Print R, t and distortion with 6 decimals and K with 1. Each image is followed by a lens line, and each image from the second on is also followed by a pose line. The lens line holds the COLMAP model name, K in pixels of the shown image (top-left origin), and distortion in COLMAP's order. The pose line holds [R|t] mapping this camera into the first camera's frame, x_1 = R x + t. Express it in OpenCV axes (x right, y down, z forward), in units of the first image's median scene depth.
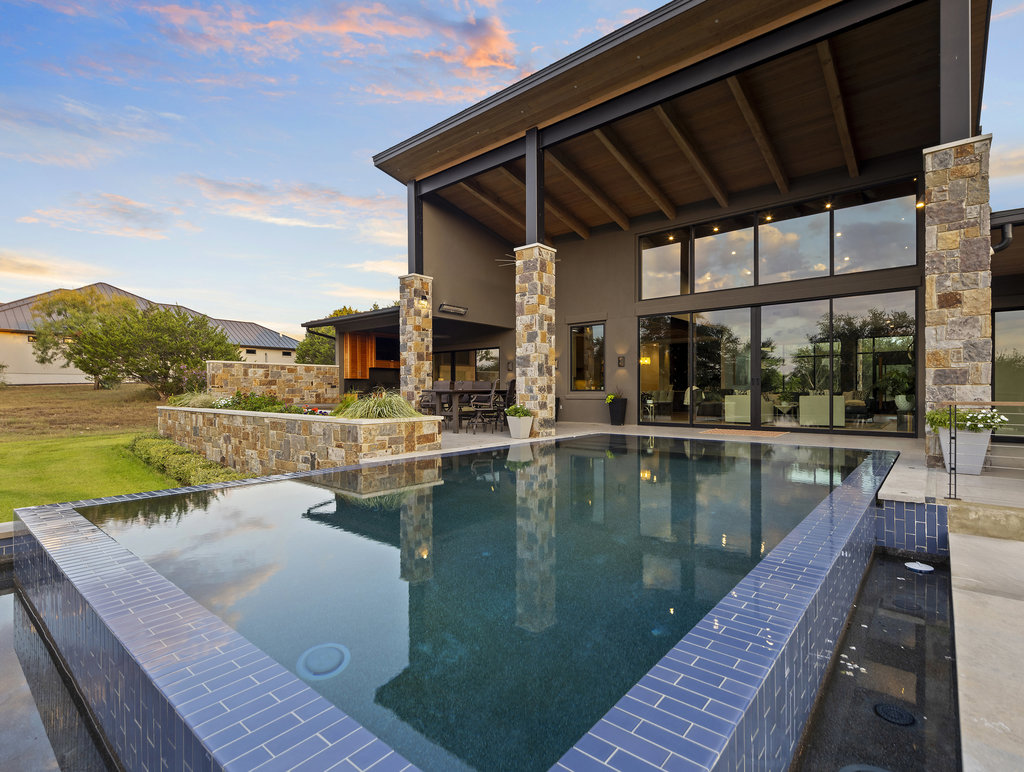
lens RADIAL K [[492.5, 0, 518.6], [0, 492.5, 387.4], [0, 0, 1]] dist [0.015008, 0.000104]
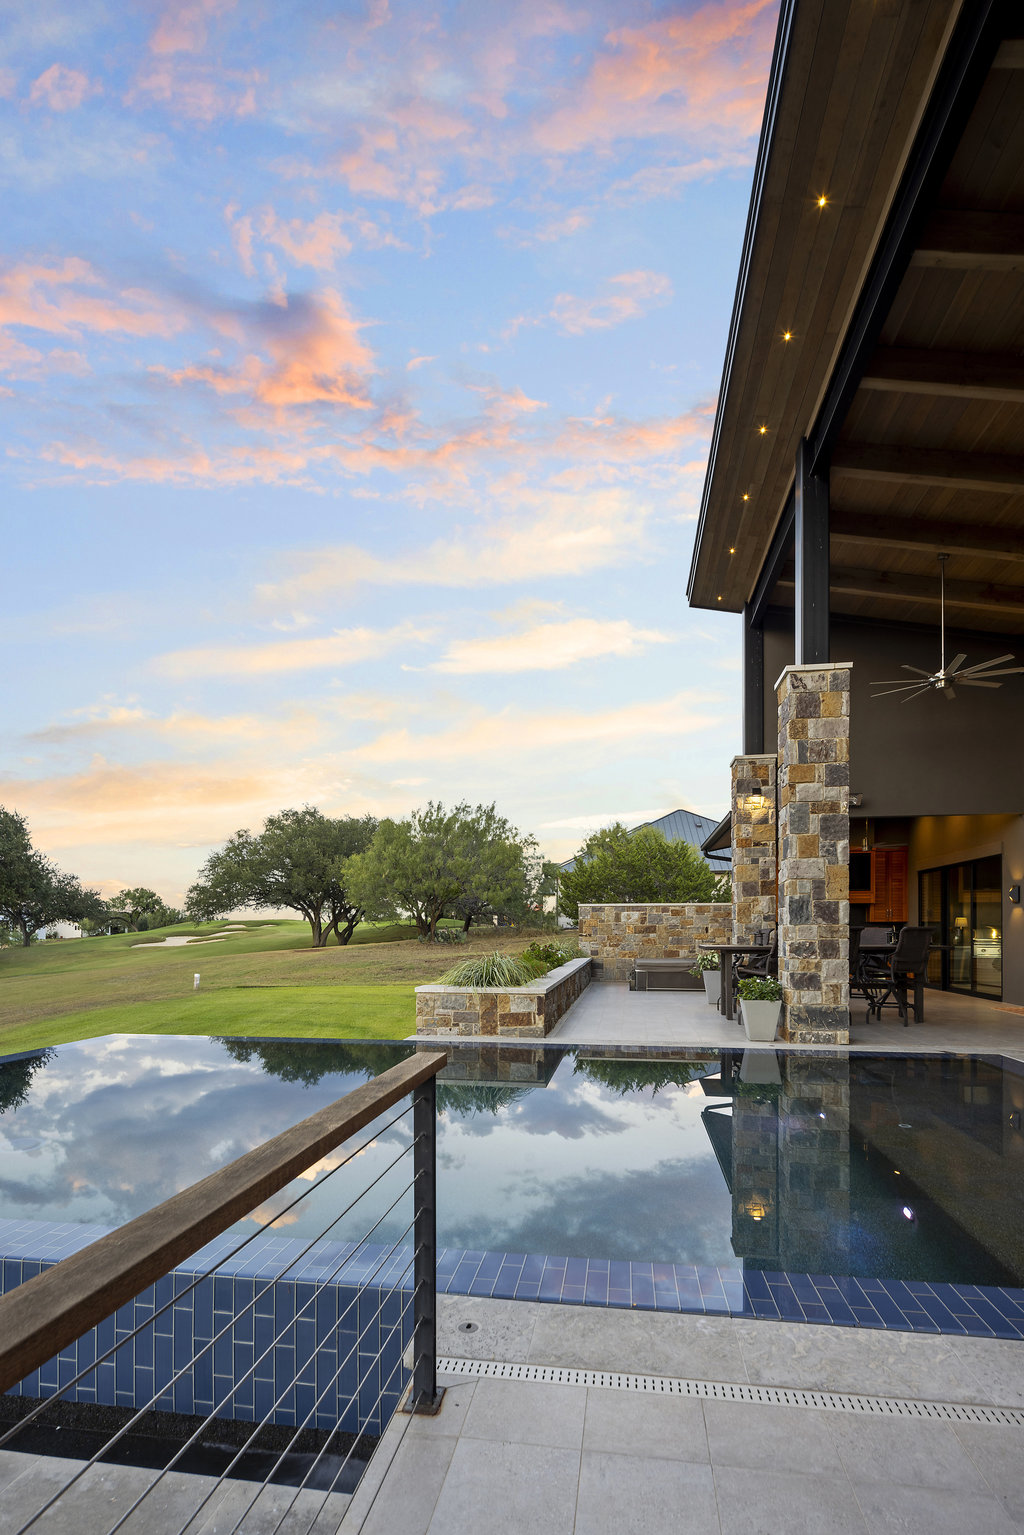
lens RADIAL K [[741.4, 0, 513.6], [0, 741.4, 931.2], [0, 0, 1]] dist [0.007736, -0.004633]
pose [[0.525840, 0.001323, -0.850583, 0.528428], [0.004319, 0.999982, 0.004226, -0.018892], [0.850573, -0.005895, 0.525825, 0.332058]]
